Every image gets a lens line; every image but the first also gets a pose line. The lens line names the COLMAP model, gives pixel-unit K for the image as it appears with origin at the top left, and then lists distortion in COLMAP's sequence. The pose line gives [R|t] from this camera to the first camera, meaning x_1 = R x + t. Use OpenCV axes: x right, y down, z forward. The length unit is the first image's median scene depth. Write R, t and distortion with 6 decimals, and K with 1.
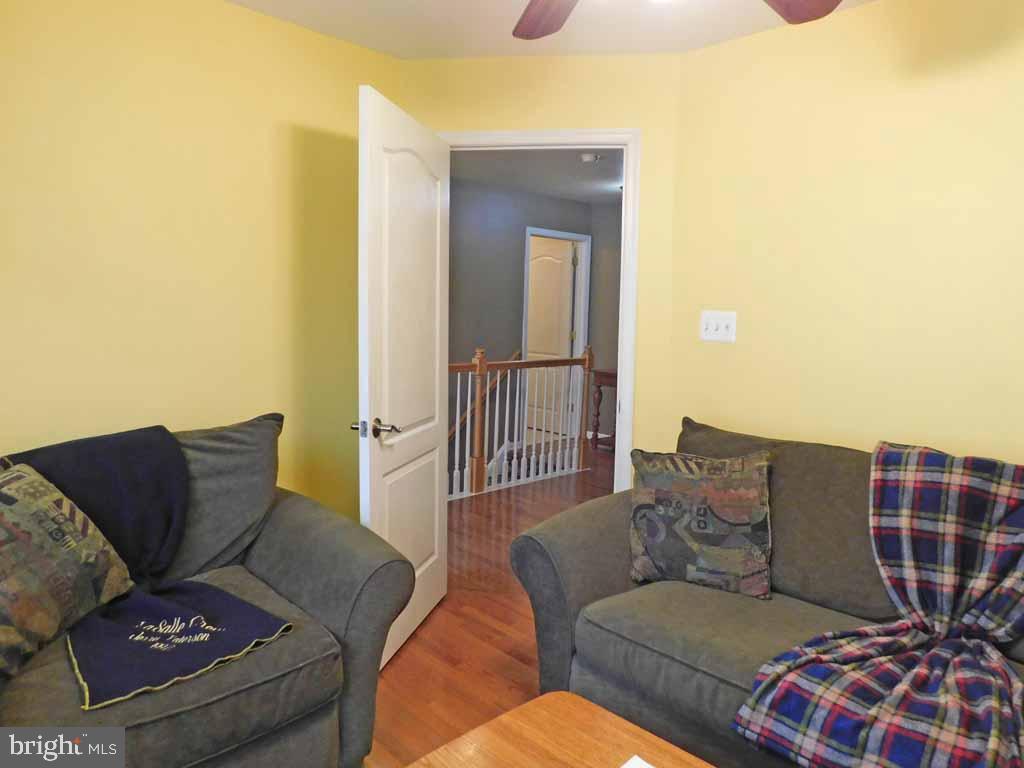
lens RADIAL K [[681.5, 0, 512.1], [0, 681.5, 385.5], [0, 0, 1]] dist [-0.062839, 0.045089]
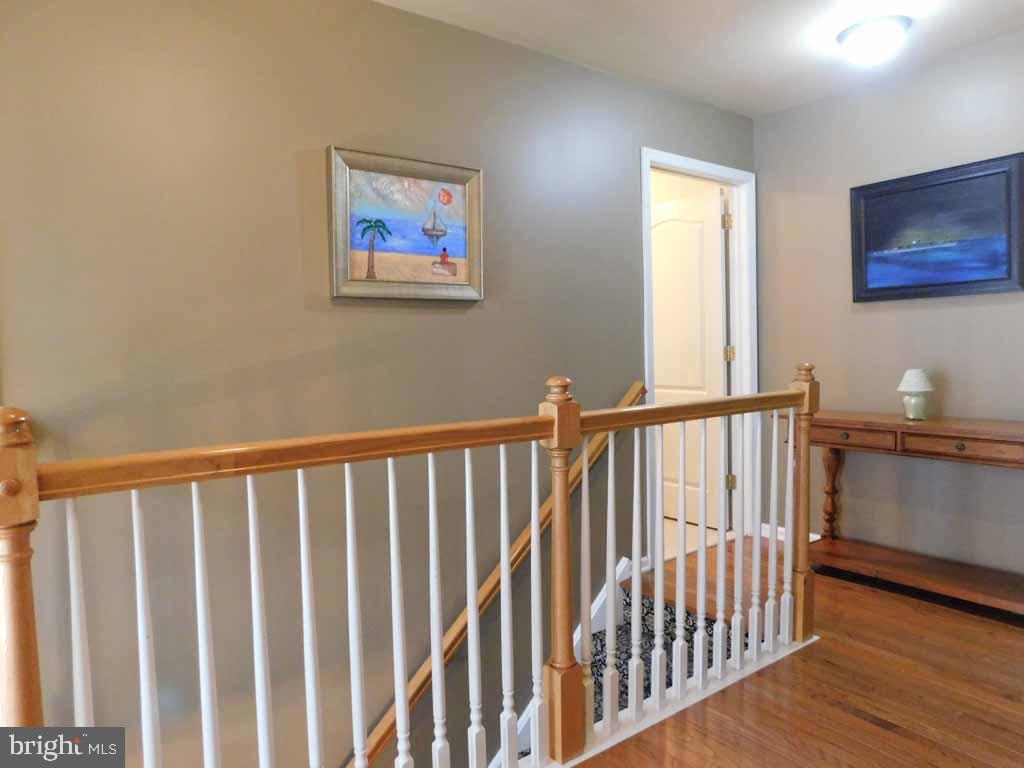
lens RADIAL K [[681.5, 0, 513.1], [0, 681.5, 386.0], [0, 0, 1]] dist [-0.062839, 0.045089]
pose [[0.990436, -0.046116, -0.130039, -0.018069], [0.037619, 0.997040, -0.067056, -0.018993], [0.132746, 0.061523, 0.989239, 0.477806]]
